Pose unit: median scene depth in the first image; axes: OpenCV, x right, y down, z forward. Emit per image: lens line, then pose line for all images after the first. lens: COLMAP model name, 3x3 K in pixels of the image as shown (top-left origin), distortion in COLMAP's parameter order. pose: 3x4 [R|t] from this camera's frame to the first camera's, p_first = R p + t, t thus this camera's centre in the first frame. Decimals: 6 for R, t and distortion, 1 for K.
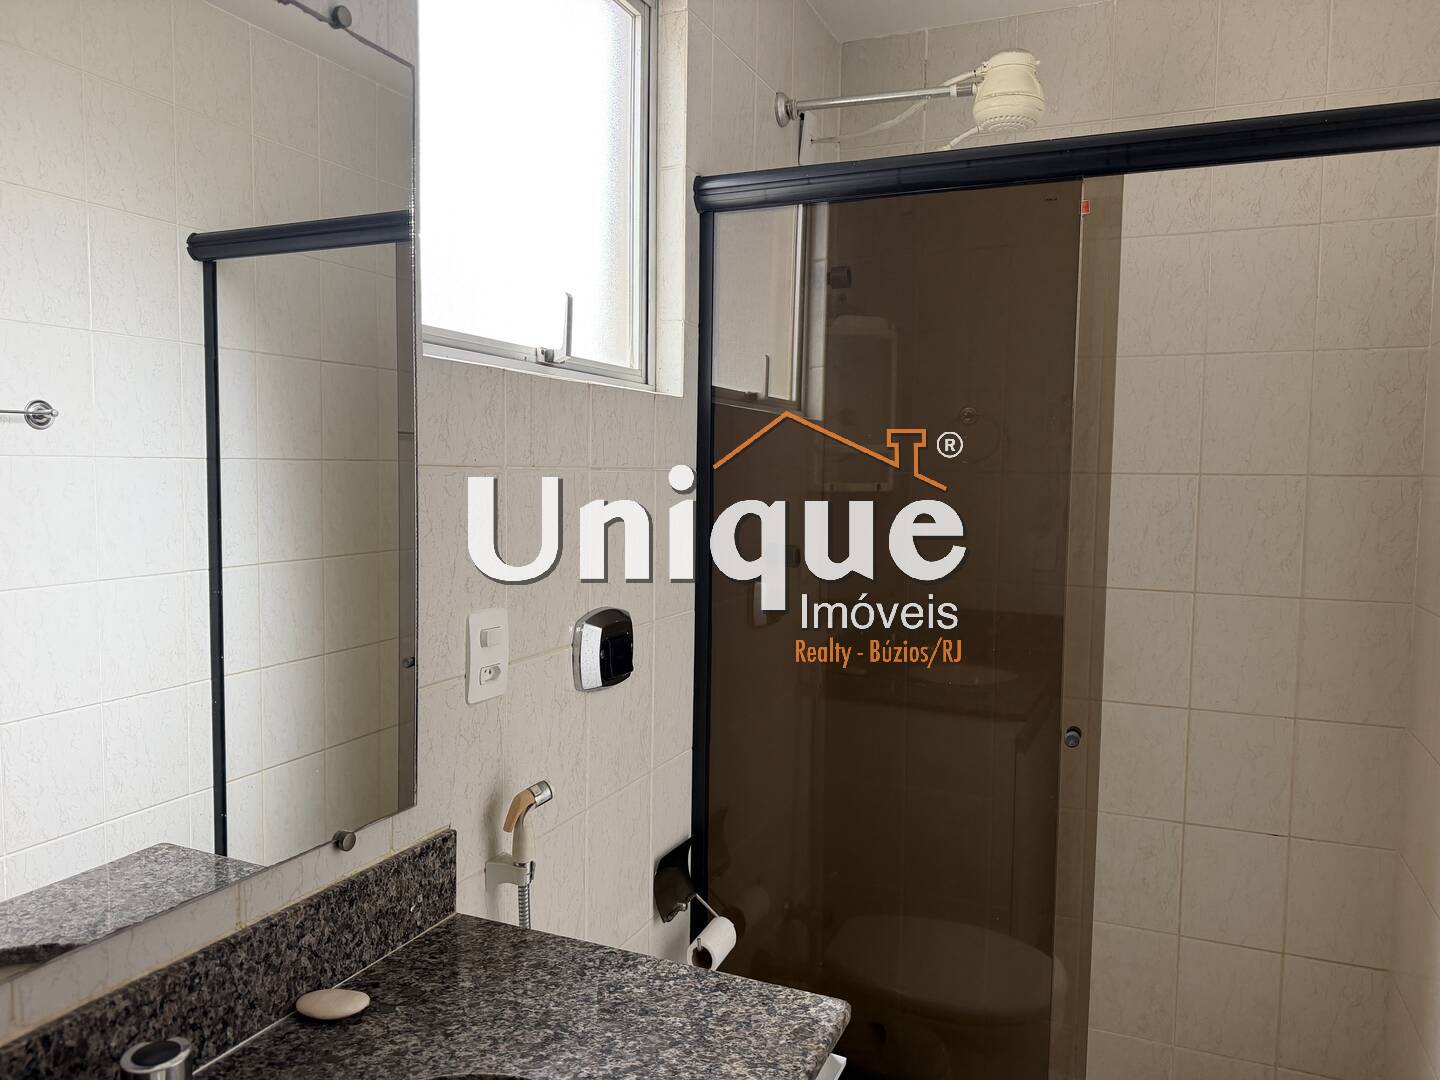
lens RADIAL K [[1025.2, 0, 720.0], [0, 1025.2, 540.0], [0, 0, 1]] dist [0.031854, -0.028111]
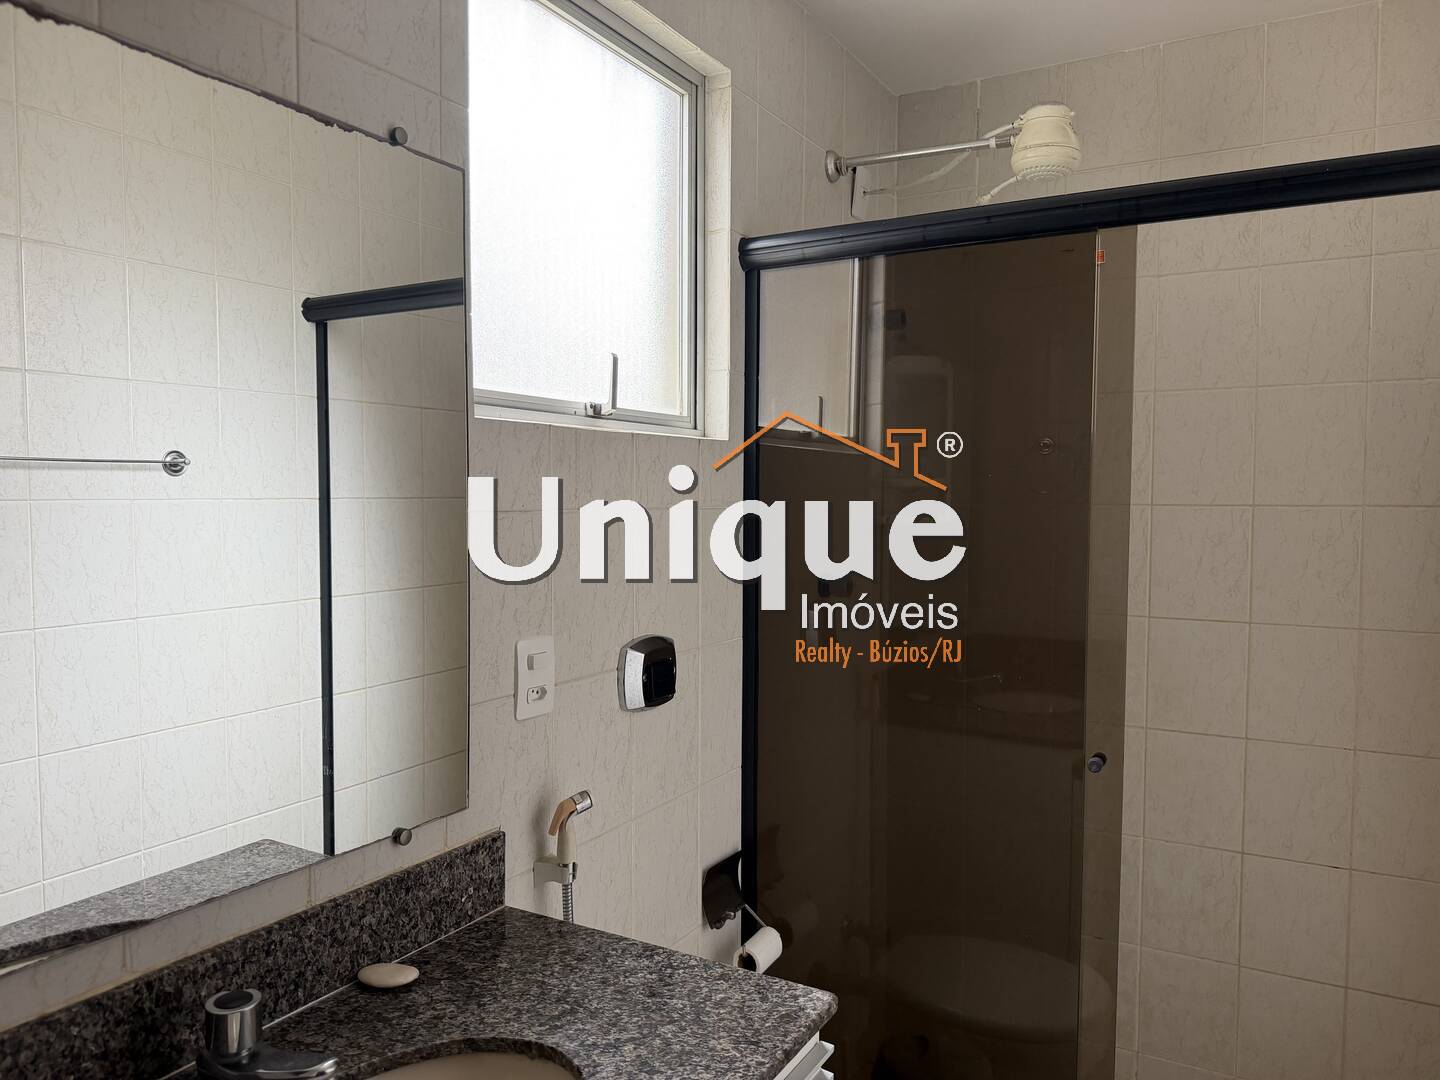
lens RADIAL K [[1002.4, 0, 706.1], [0, 1002.4, 550.0], [0, 0, 1]] dist [0.062374, -0.077863]
pose [[0.993920, -0.003820, -0.110040, 0.100142], [0.001928, 0.999849, -0.017296, -0.010423], [0.110089, 0.016979, 0.993777, -0.097842]]
